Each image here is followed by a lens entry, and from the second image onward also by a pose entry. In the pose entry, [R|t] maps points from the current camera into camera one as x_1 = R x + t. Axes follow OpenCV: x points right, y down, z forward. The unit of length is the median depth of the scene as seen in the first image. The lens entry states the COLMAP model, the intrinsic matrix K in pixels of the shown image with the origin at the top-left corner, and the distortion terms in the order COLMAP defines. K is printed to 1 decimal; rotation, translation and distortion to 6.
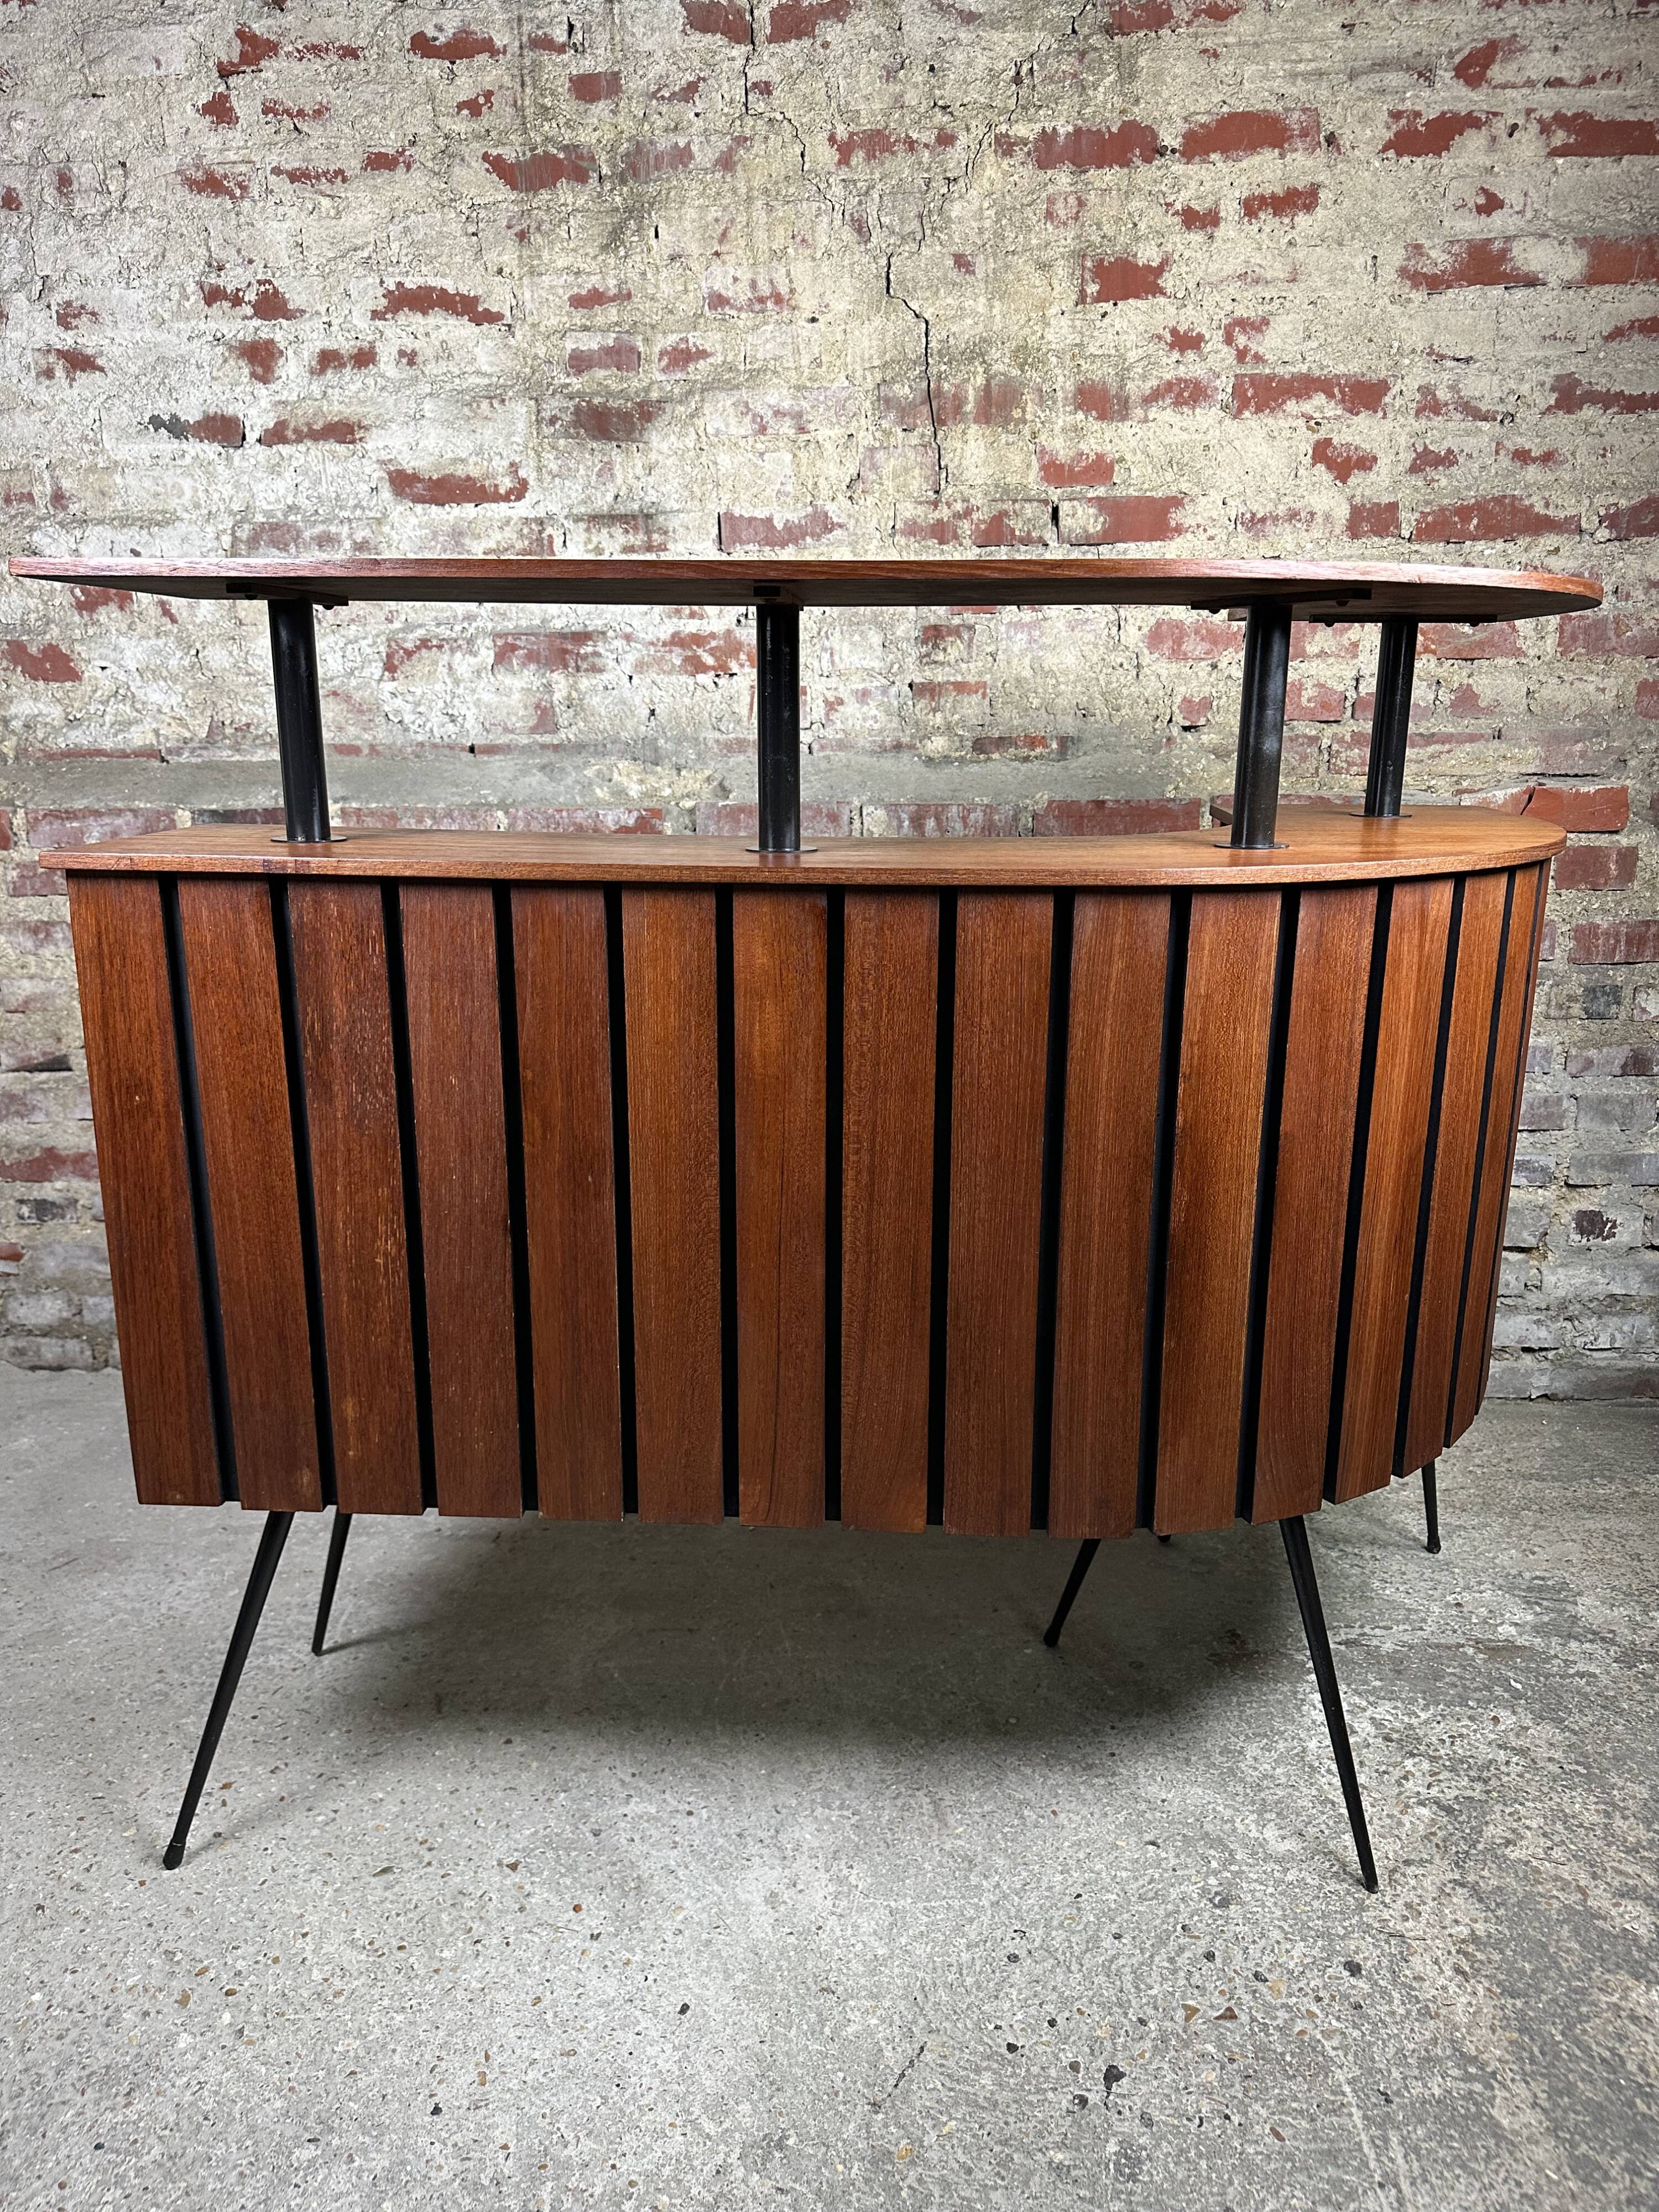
lens RADIAL K [[1574.9, 0, 827.1], [0, 1574.9, 1099.5], [0, 0, 1]] dist [0.015514, -0.028593]
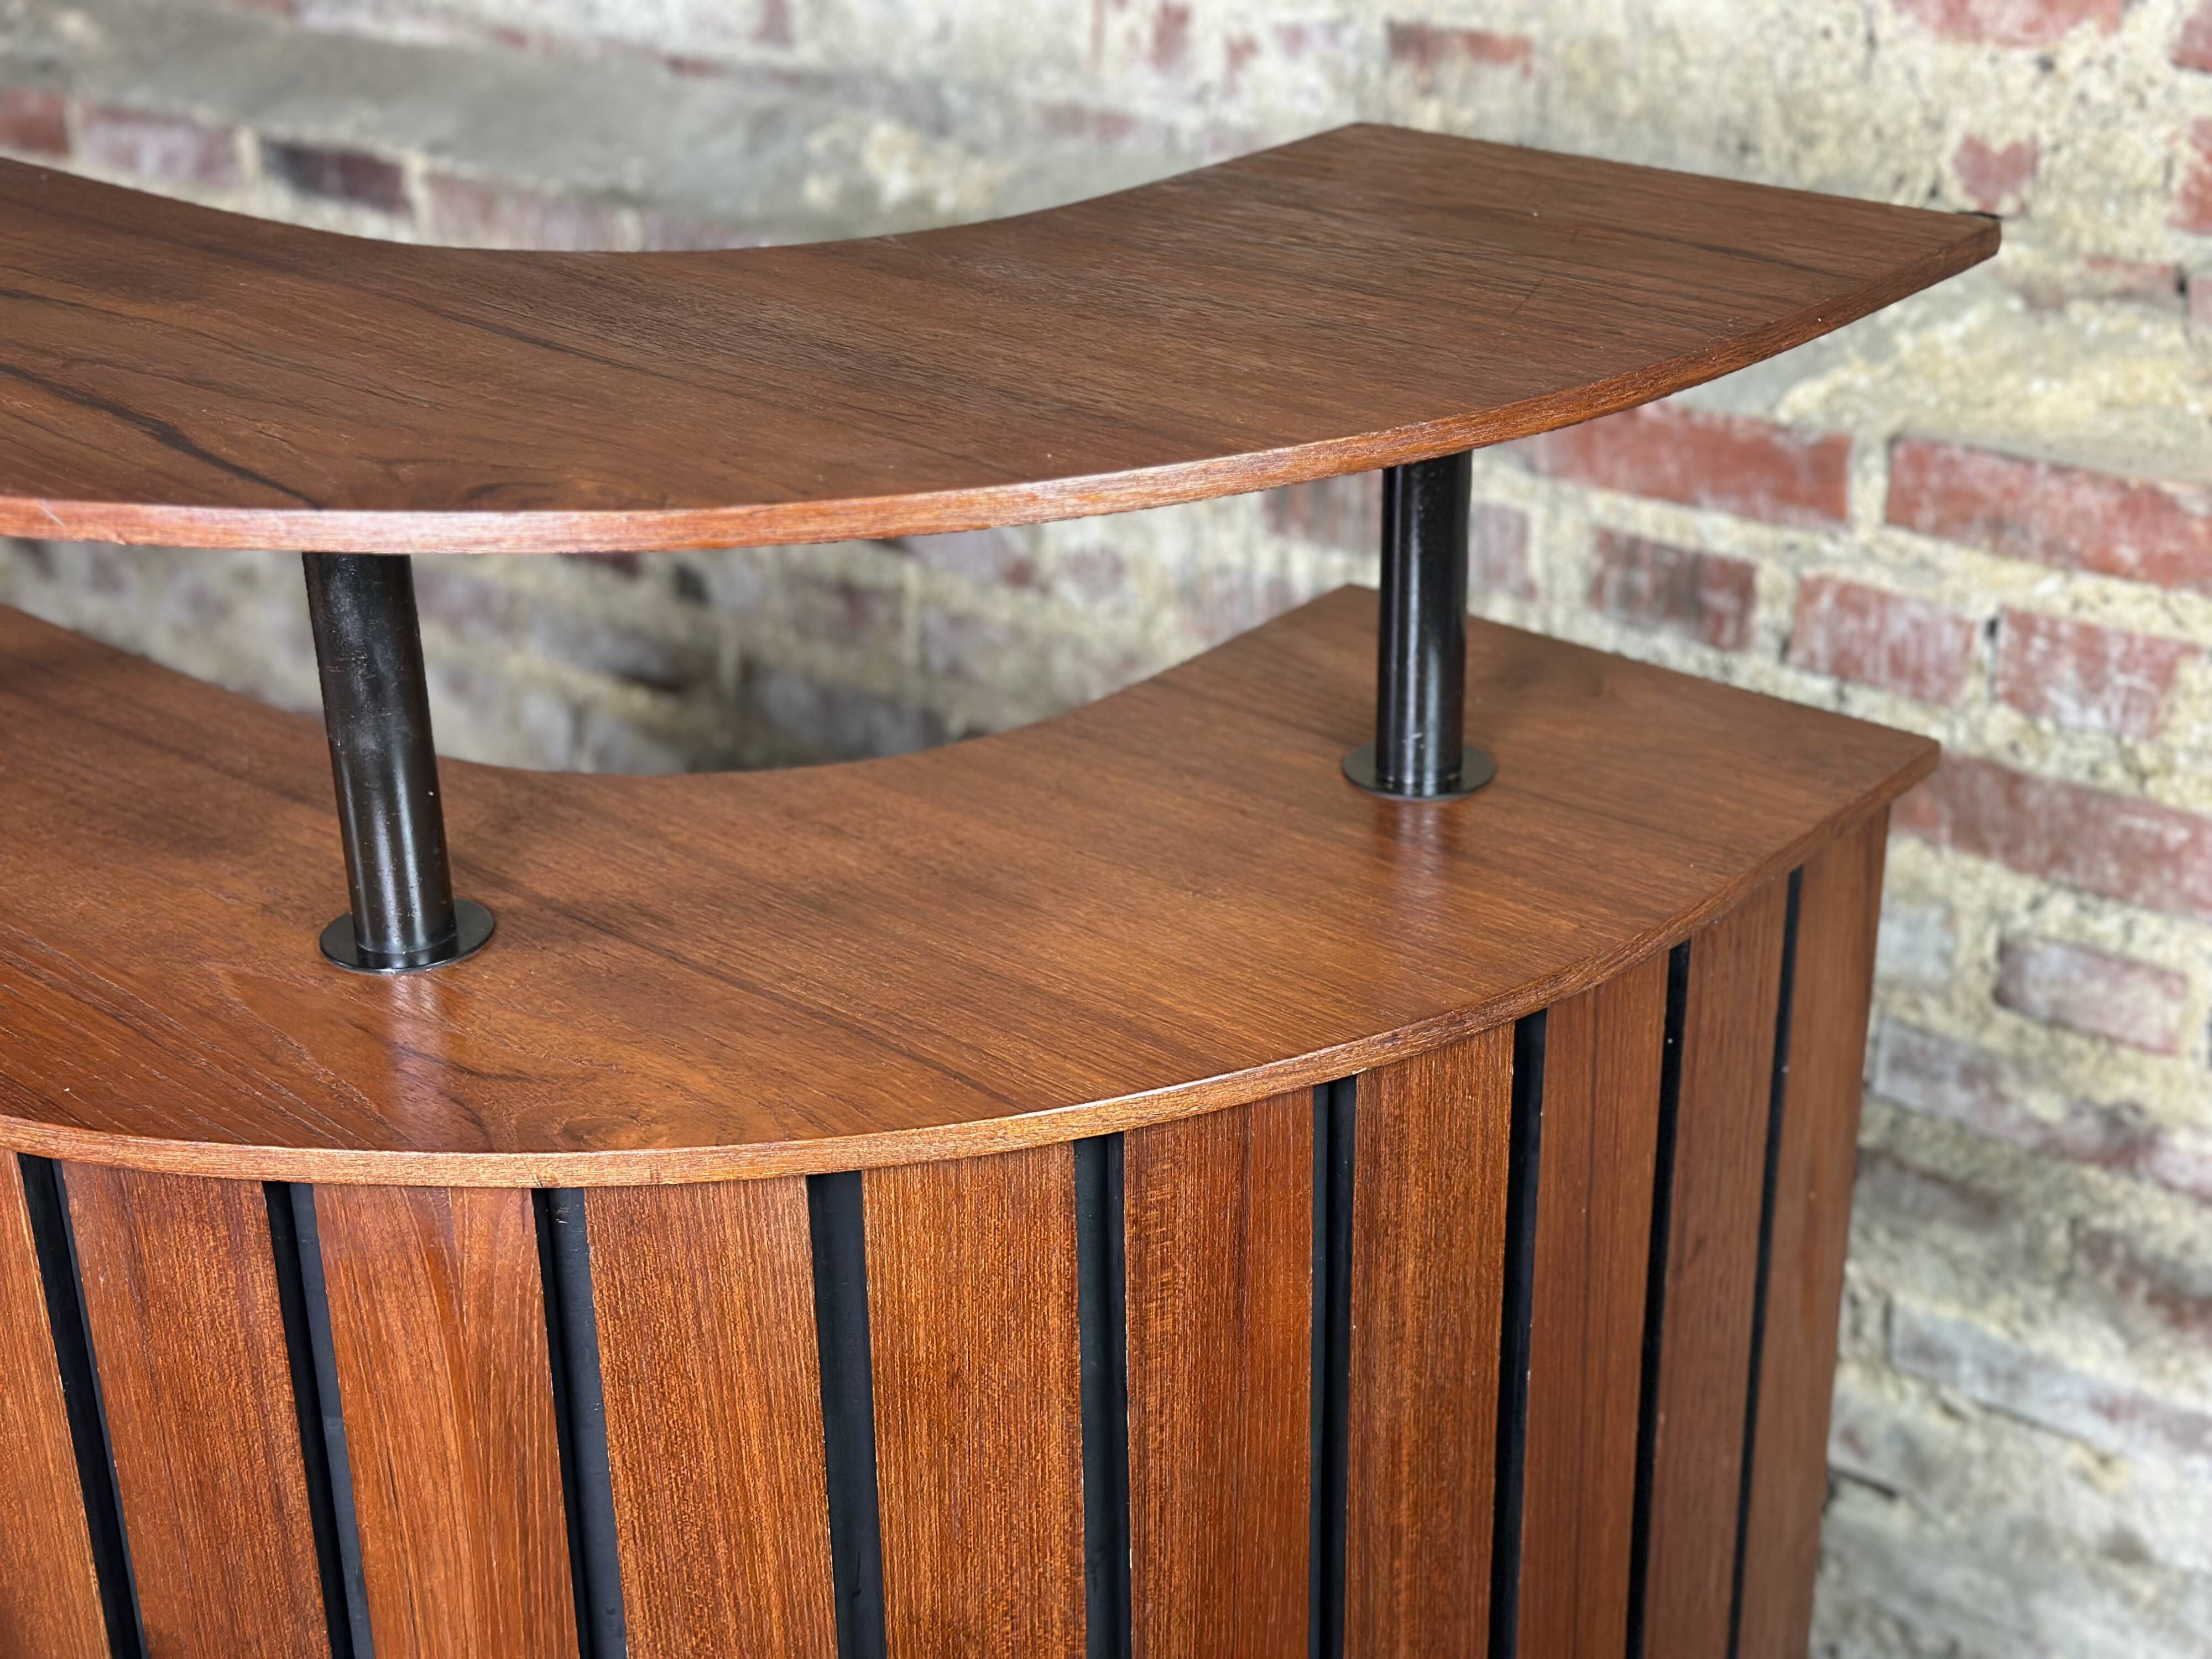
lens RADIAL K [[3086.2, 0, 1122.0], [0, 3086.2, 829.5], [0, 0, 1]] dist [0.095733, 0.000000]
pose [[0.803301, 0.237911, -0.545990, 0.668538], [-0.133363, 0.965324, 0.224419, -0.307408], [0.580449, -0.107461, 0.807175, 0.339991]]
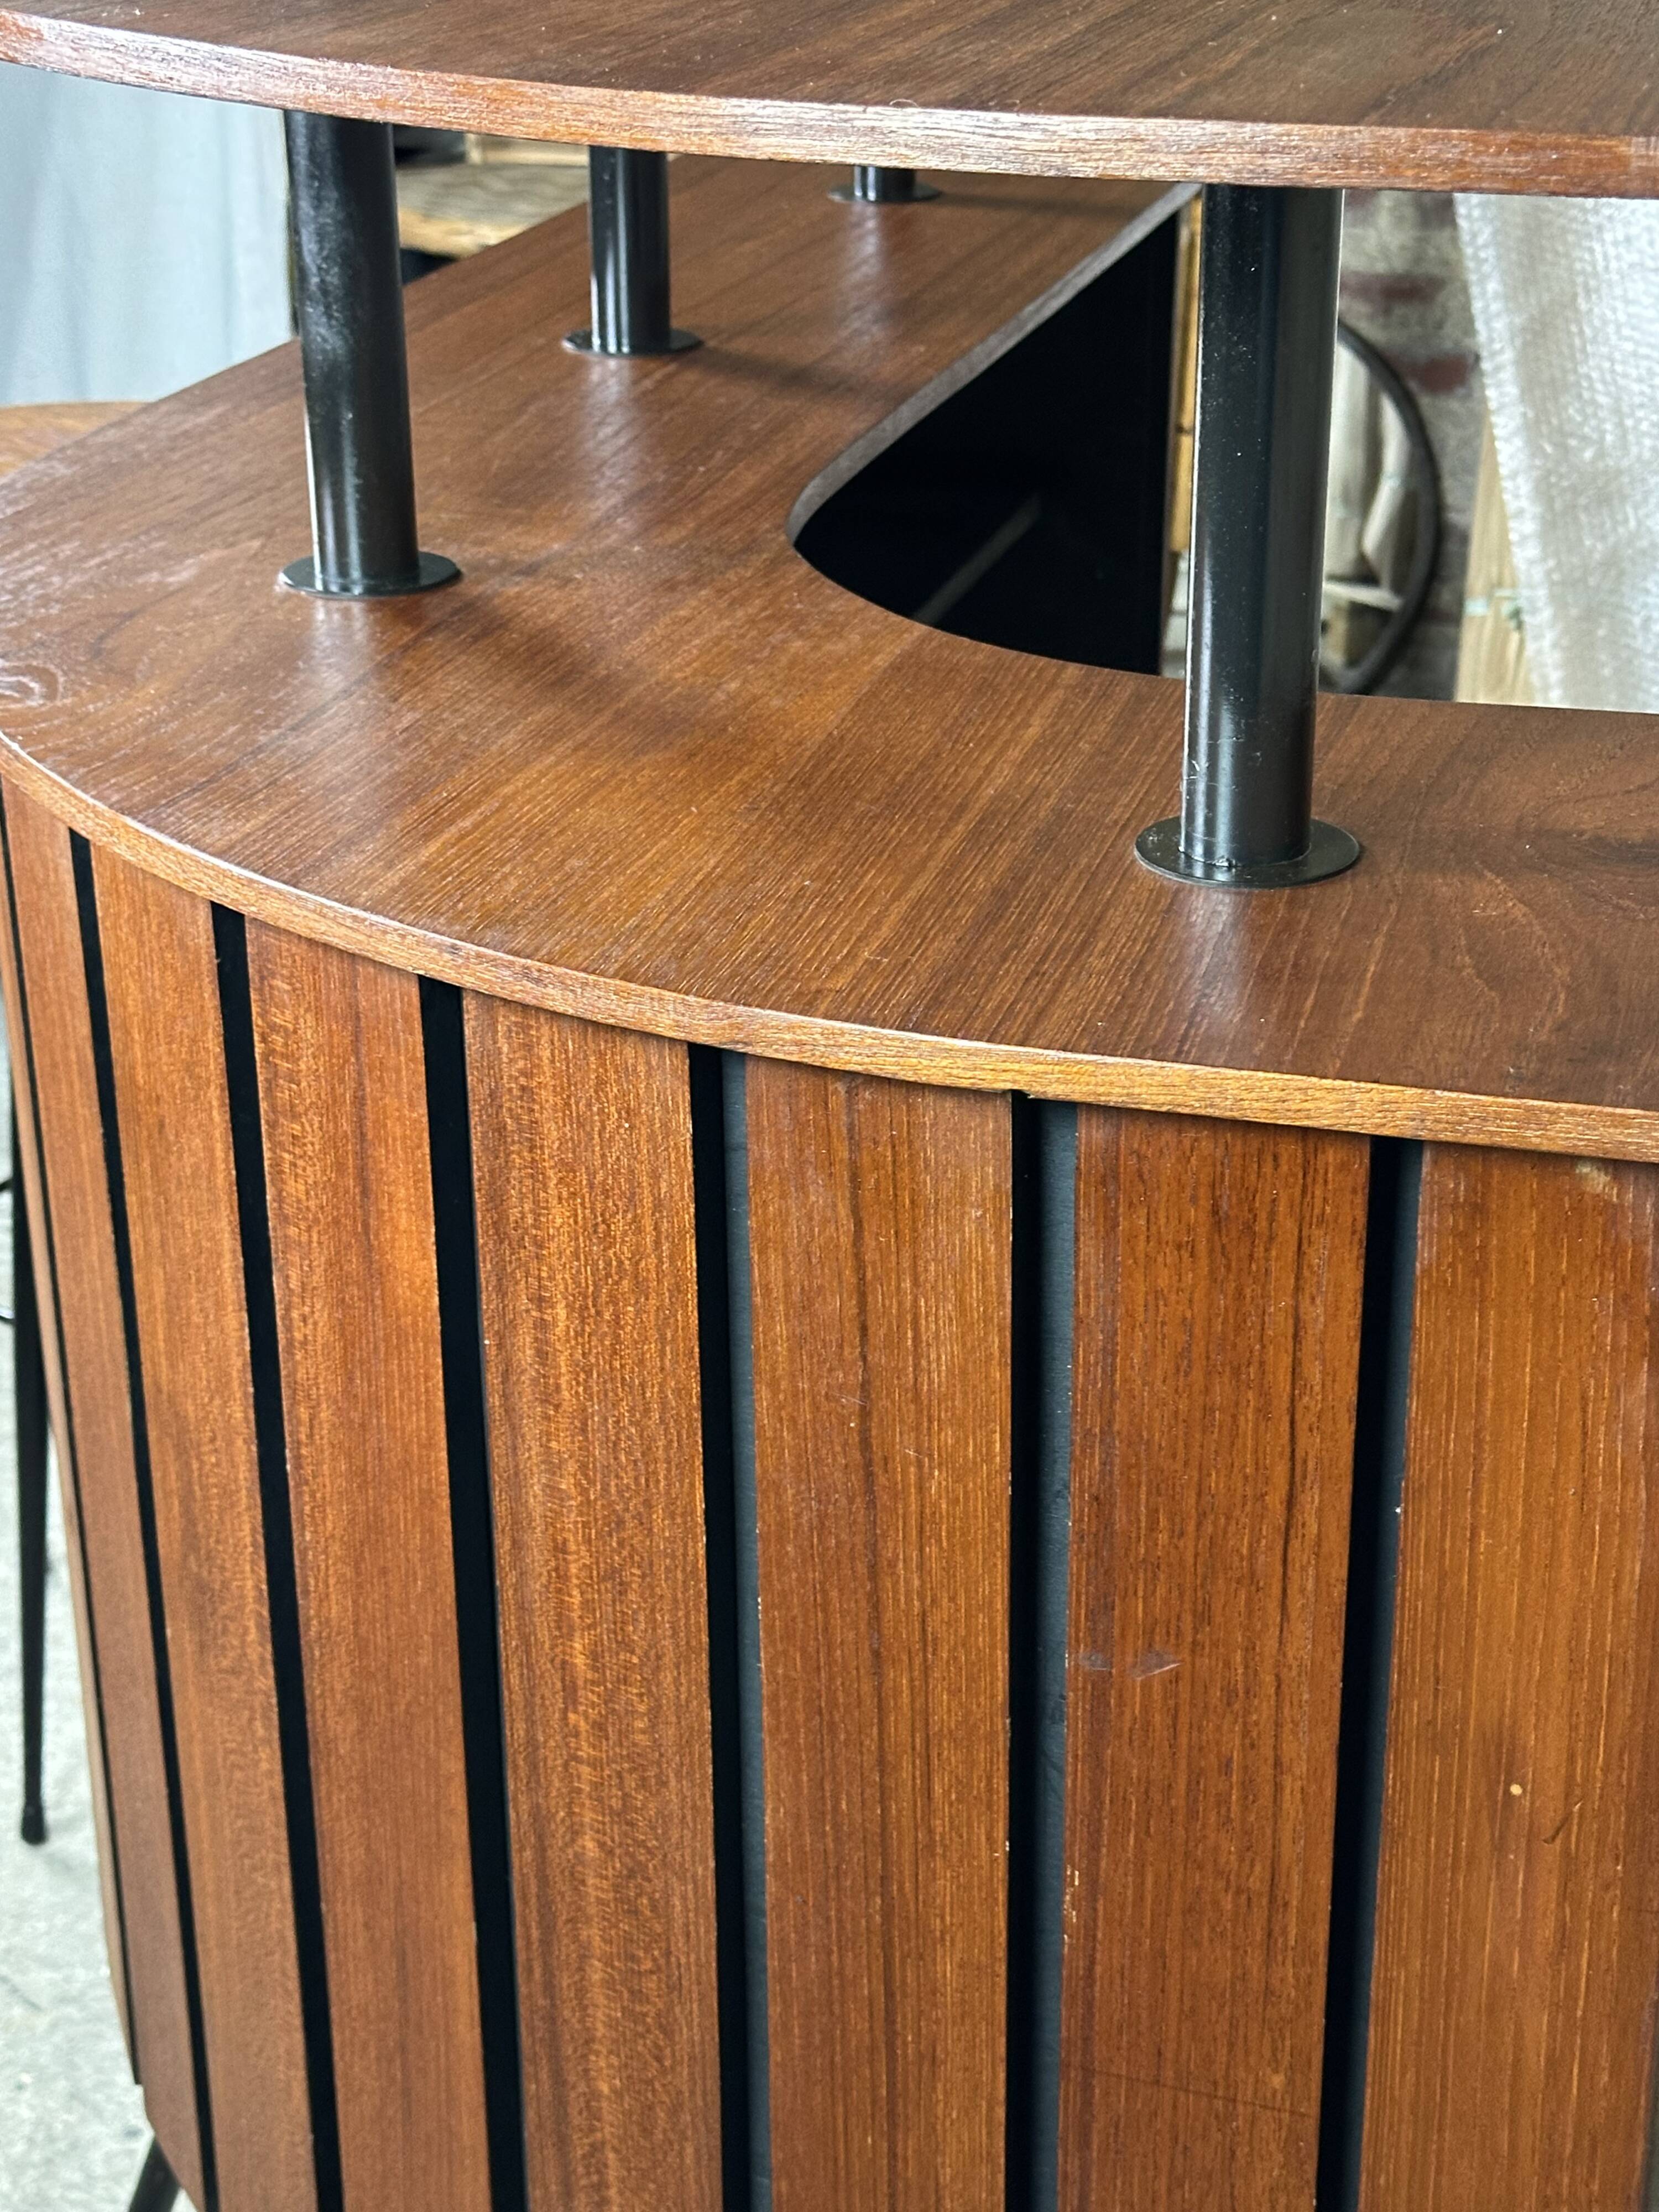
lens RADIAL K [[3484.6, 0, 826.7], [0, 3484.6, 1109.1], [0, 0, 1]] dist [0.120505, 0.000000]
pose [[-0.228000, 0.394970, -0.889952, 0.848718], [-0.234822, 0.864740, 0.443941, -0.362814], [0.944920, 0.310199, -0.104413, 0.960243]]
